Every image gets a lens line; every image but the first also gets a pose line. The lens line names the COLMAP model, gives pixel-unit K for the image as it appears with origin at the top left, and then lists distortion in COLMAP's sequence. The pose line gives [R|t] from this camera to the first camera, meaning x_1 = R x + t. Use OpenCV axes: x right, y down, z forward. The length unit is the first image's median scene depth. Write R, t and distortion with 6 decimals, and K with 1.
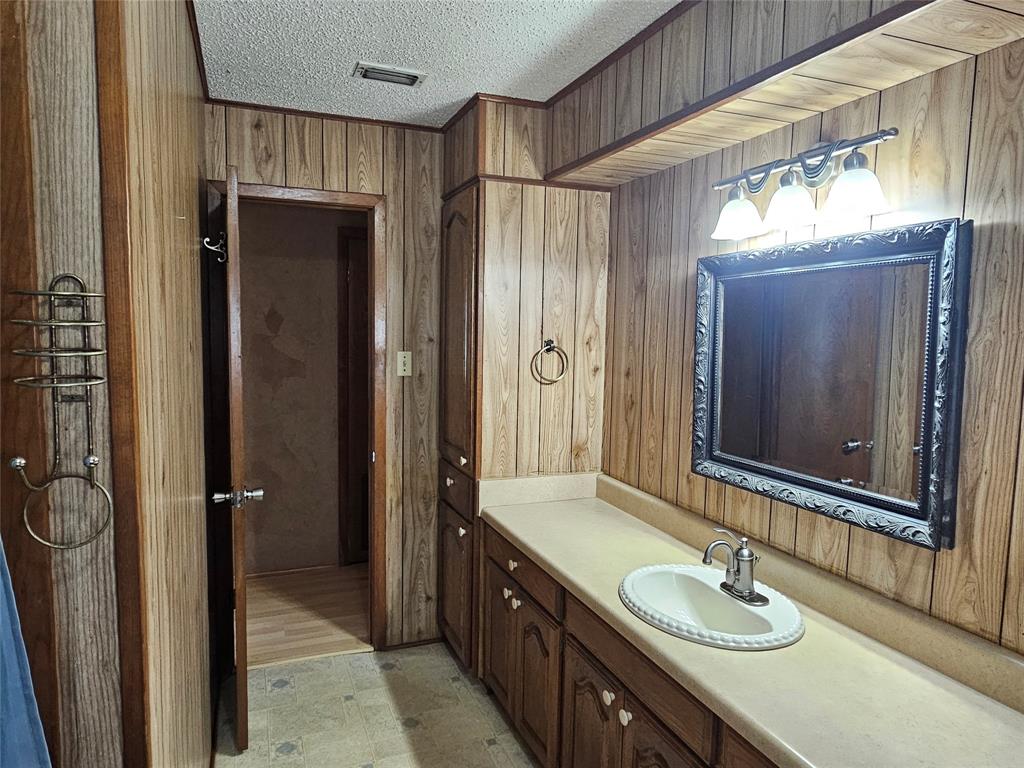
lens RADIAL K [[672.6, 0, 509.3], [0, 672.6, 385.4], [0, 0, 1]] dist [-0.001781, -0.002808]
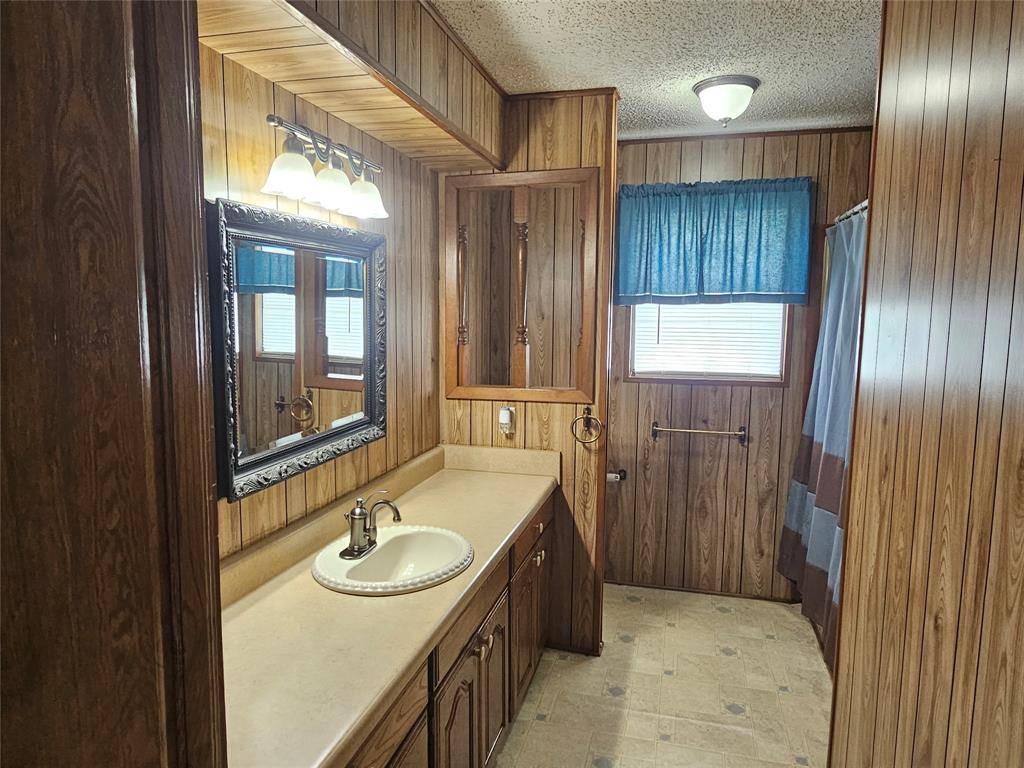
lens RADIAL K [[672.6, 0, 516.9], [0, 672.6, 386.1], [0, 0, 1]] dist [-0.001781, -0.002808]
pose [[-0.809005, -0.093323, 0.580347, -0.467075], [0.020187, 0.982323, 0.186104, -0.146565], [-0.587455, 0.162275, -0.792820, 1.700274]]
